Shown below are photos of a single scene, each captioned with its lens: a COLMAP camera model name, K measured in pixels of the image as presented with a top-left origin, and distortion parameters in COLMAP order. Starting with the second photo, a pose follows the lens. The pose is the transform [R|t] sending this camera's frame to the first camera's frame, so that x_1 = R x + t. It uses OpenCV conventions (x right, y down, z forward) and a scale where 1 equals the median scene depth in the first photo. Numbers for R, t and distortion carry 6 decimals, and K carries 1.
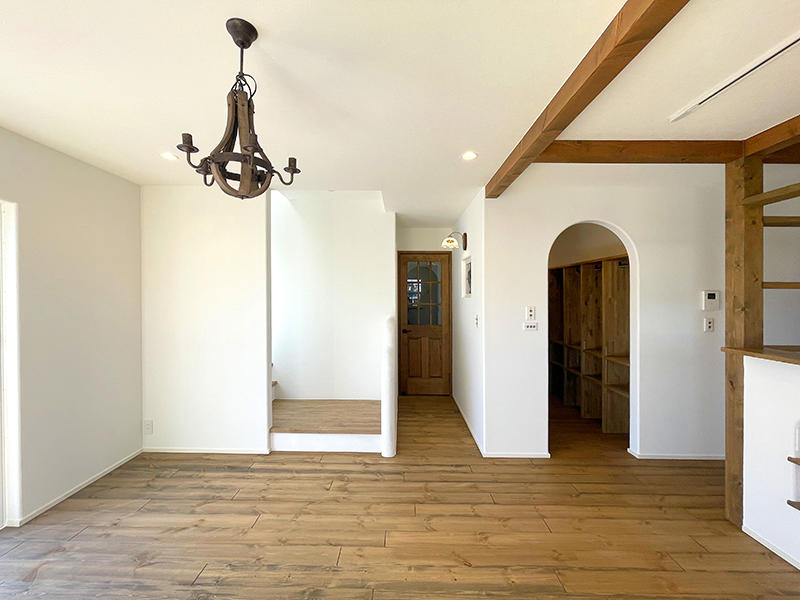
lens RADIAL K [[321.3, 0, 399.1], [0, 321.3, 298.3], [0, 0, 1]] dist [-0.001021, -0.000042]
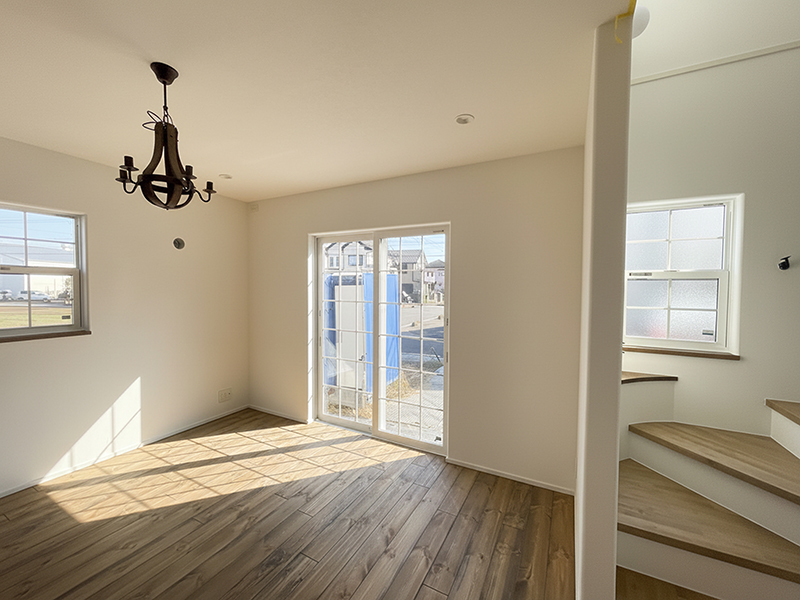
lens RADIAL K [[321.3, 0, 400.1], [0, 321.3, 300.6], [0, 0, 1]] dist [-0.001021, -0.000042]
pose [[-0.467935, 0.021722, -0.883496, 0.116225], [-0.009099, 0.999526, 0.029394, -0.028480], [0.883716, 0.021794, -0.467516, 1.182417]]
